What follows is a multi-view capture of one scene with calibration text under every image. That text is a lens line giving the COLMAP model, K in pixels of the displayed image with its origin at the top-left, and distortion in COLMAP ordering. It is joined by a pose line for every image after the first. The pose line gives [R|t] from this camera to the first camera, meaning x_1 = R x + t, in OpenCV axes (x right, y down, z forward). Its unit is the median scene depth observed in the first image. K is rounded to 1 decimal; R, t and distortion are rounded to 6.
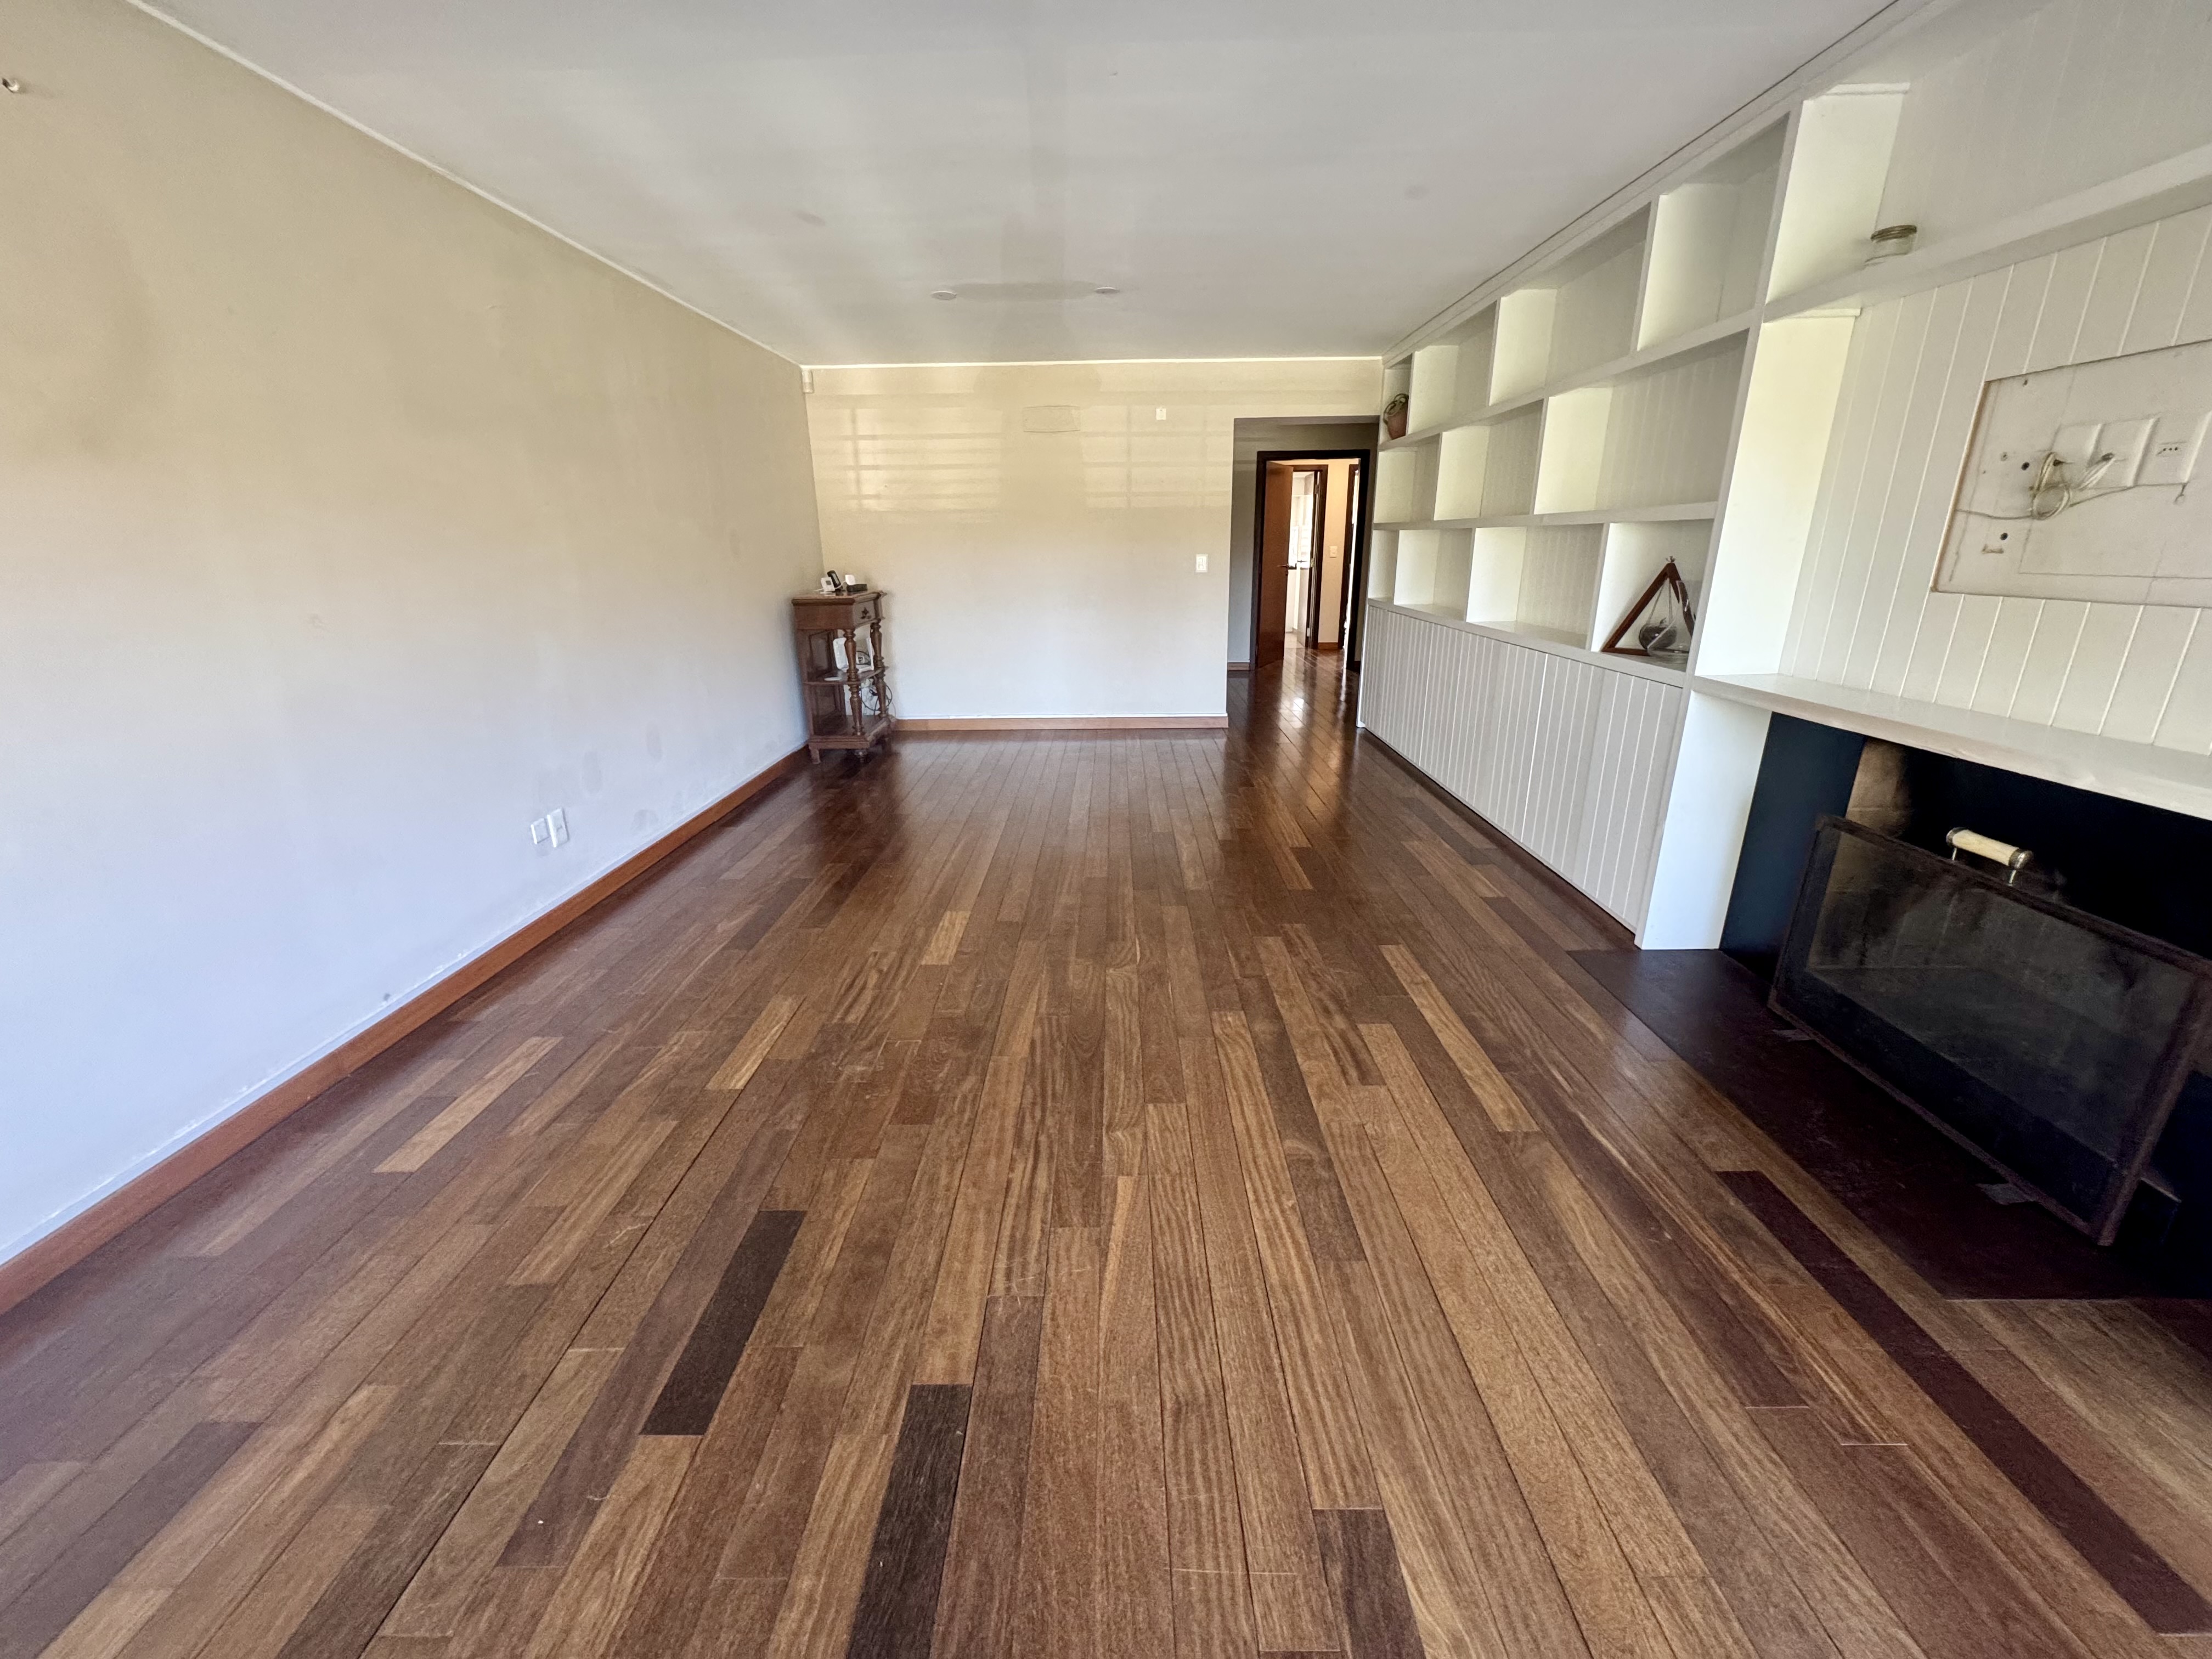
lens RADIAL K [[880.1, 0, 1106.0], [0, 880.1, 829.5], [0, 0, 1]] dist [-0.000068, 0.000061]
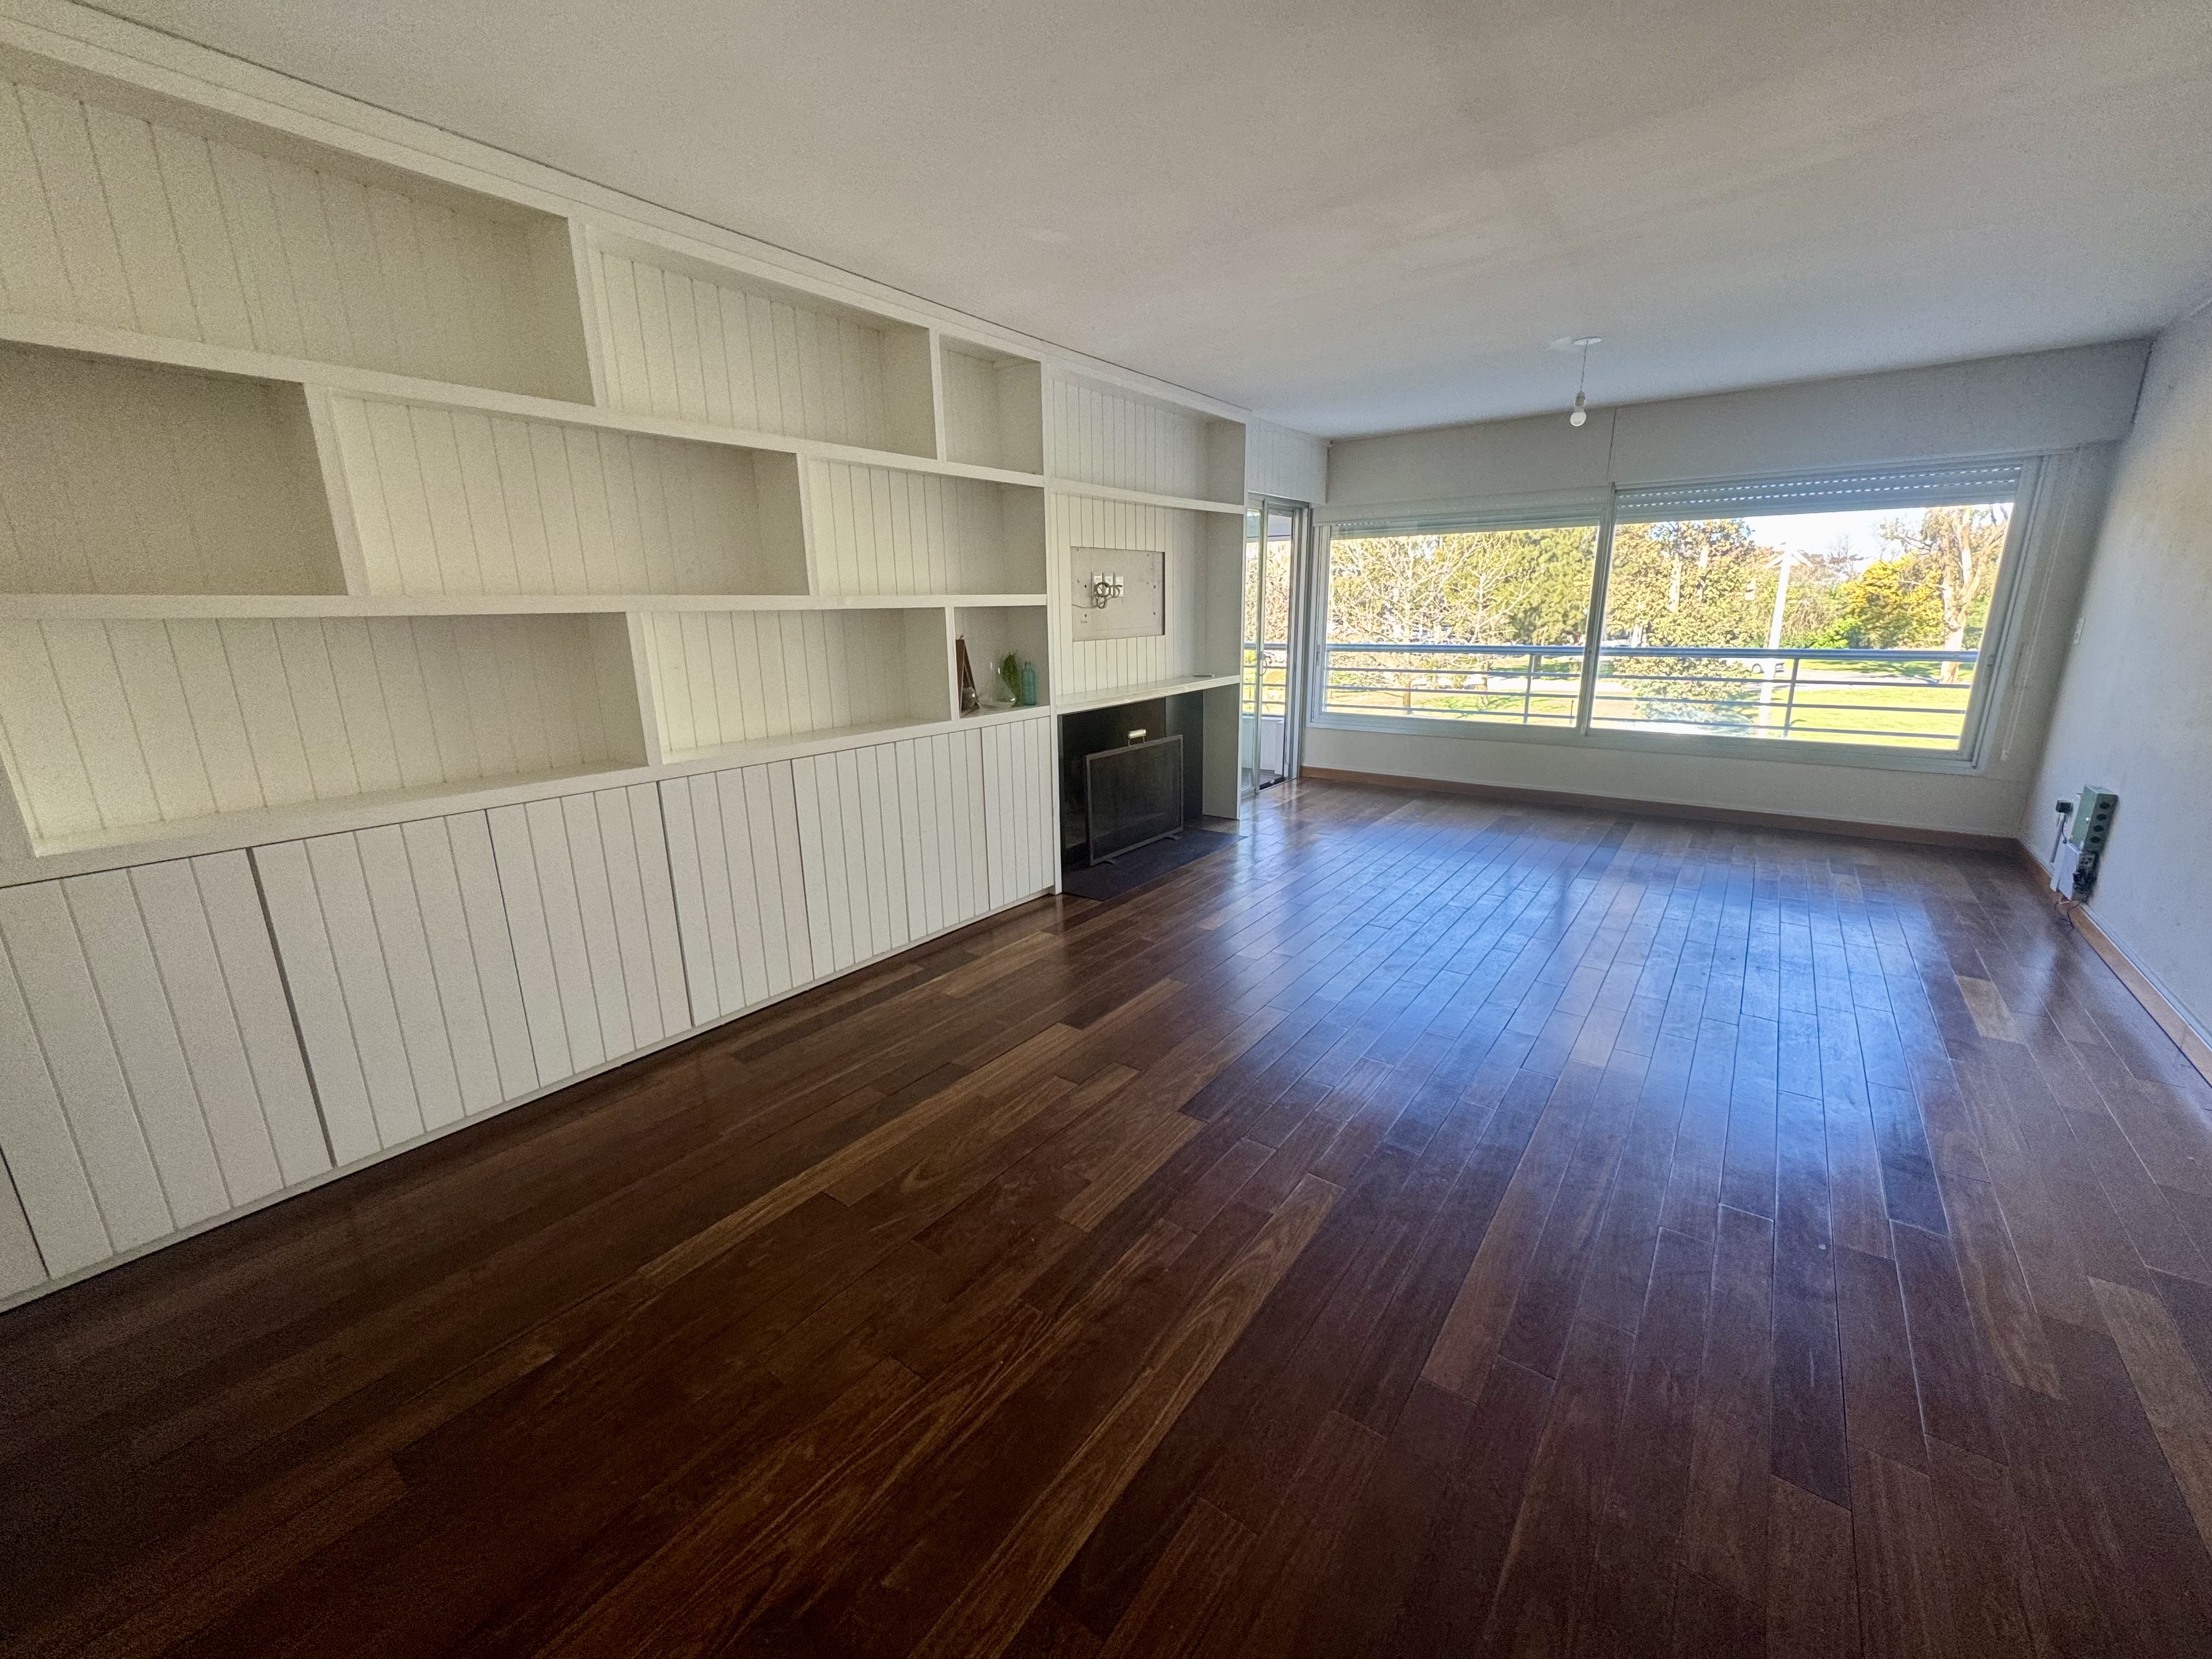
lens RADIAL K [[880.1, 0, 1106.0], [0, 880.1, 829.5], [0, 0, 1]] dist [-0.000068, 0.000061]
pose [[-0.802927, -0.119273, 0.584023, -0.333230], [0.212398, 0.858217, 0.467279, -0.717835], [-0.556952, 0.499236, -0.663752, 2.173933]]
